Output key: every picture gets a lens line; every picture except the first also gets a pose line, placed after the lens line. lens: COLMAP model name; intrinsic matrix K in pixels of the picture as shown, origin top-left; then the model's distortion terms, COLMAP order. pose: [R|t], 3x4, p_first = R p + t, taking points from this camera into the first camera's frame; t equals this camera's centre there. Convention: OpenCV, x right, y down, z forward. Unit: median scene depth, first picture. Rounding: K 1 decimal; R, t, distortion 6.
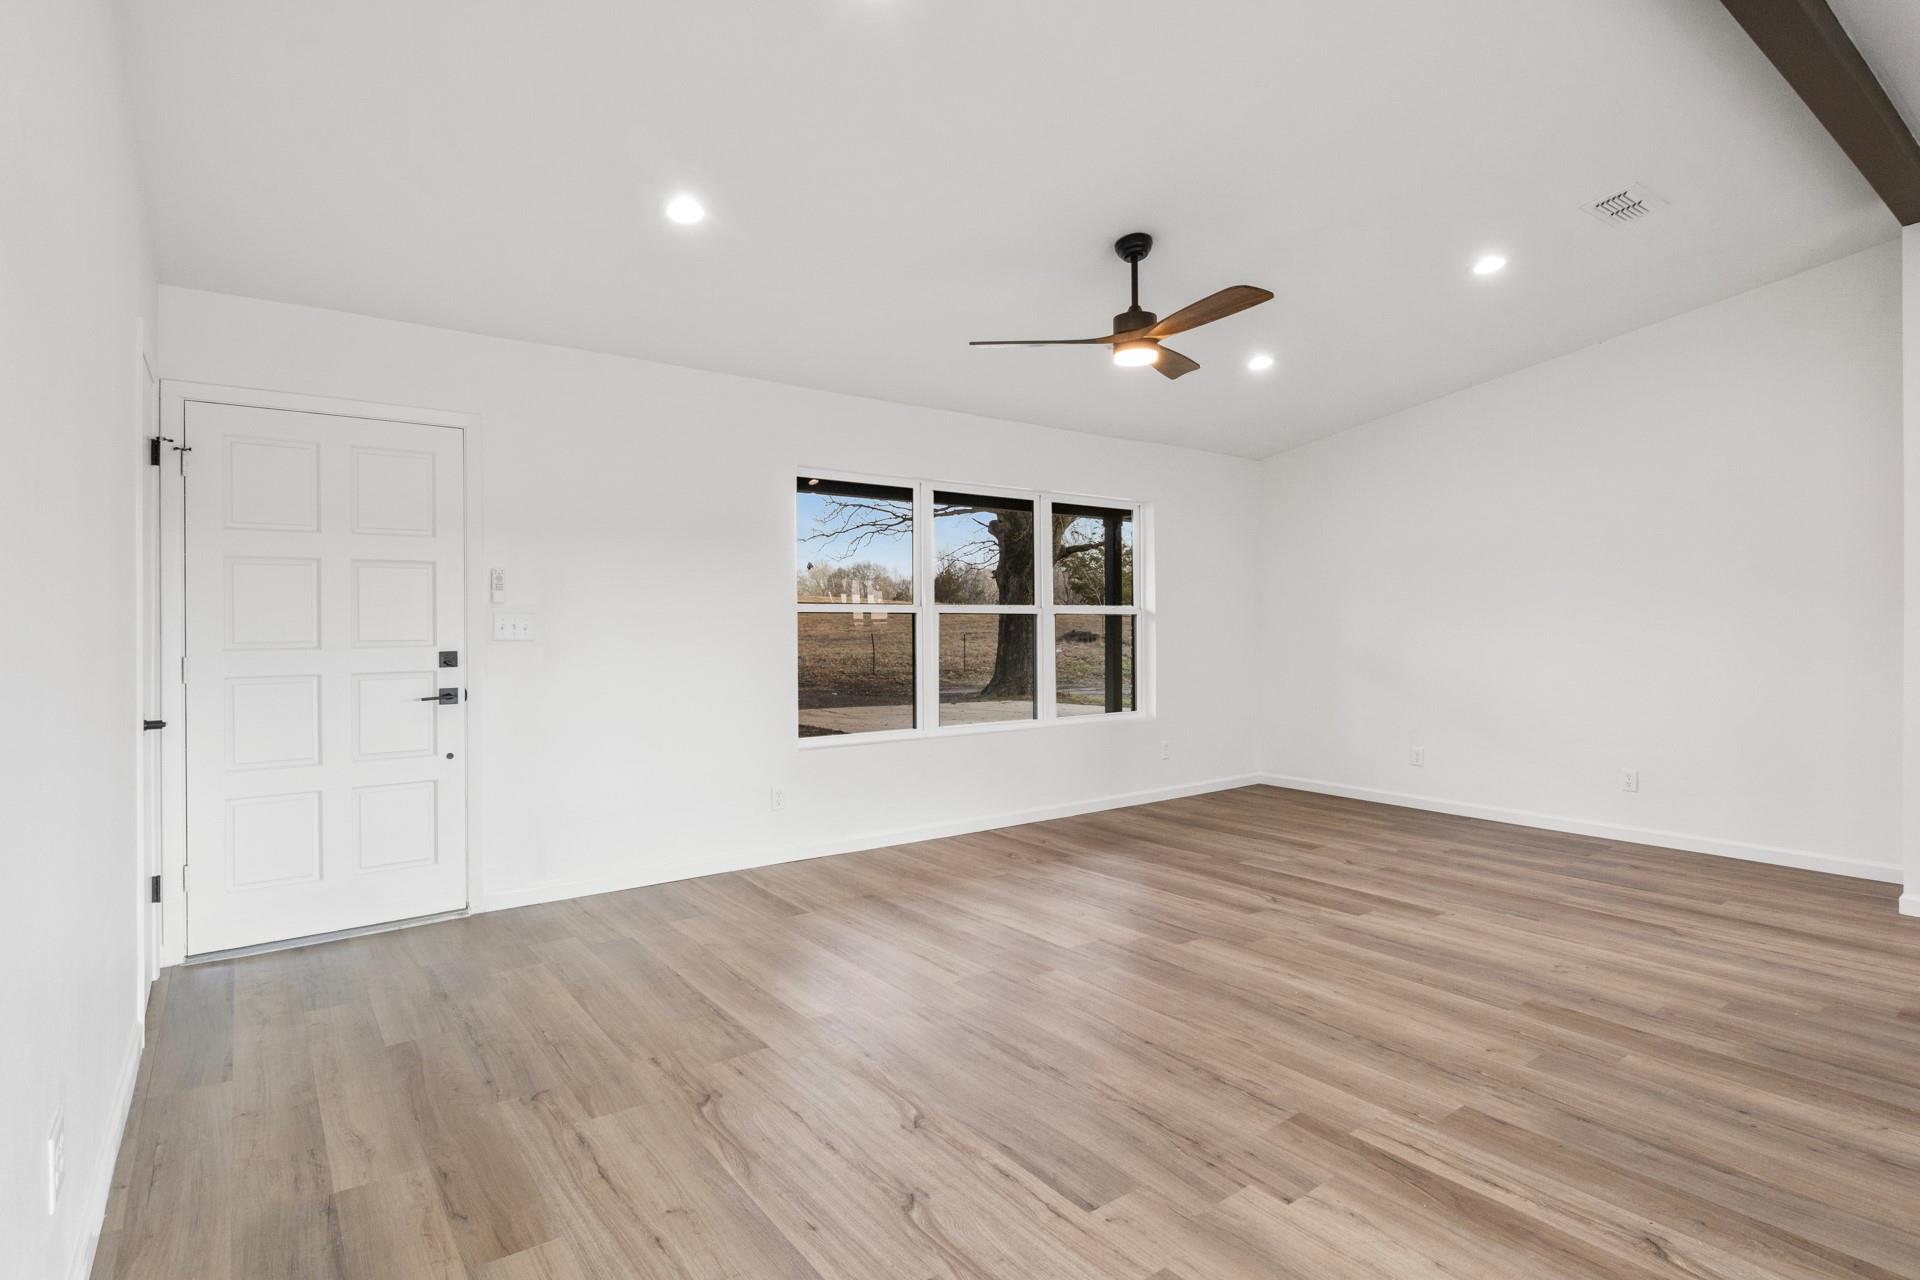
lens RADIAL K [[954.5, 0, 958.8], [0, 954.5, 631.1], [0, 0, 1]] dist [0.001333, 0.000182]
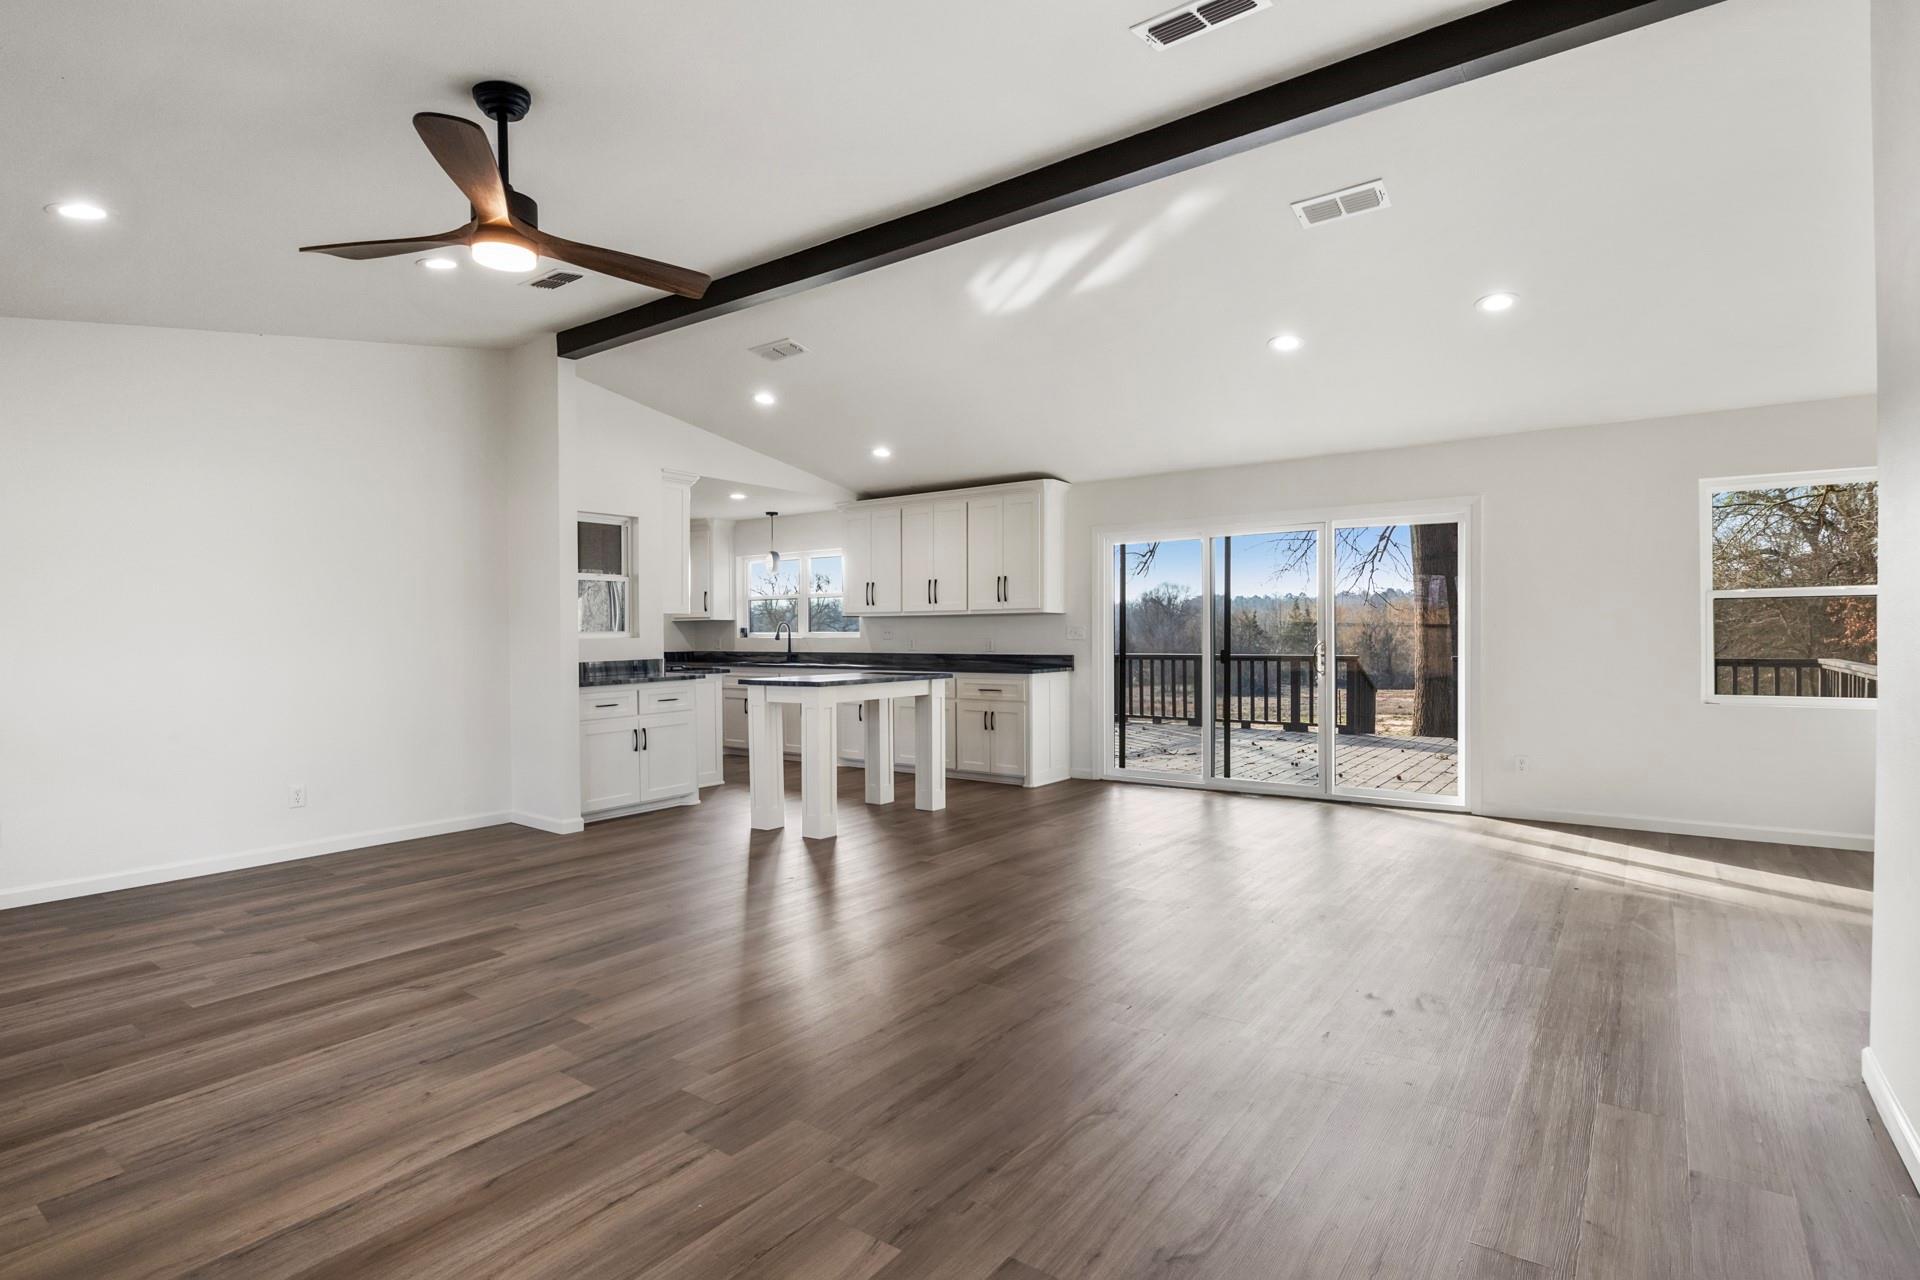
lens RADIAL K [[954.5, 0, 958.8], [0, 954.5, 631.1], [0, 0, 1]] dist [0.001333, 0.000182]
pose [[-0.280187, 0.003851, 0.959938, -0.599026], [0.019189, 0.999815, 0.001590, -0.001427], [-0.959754, 0.018866, -0.280209, 0.876484]]
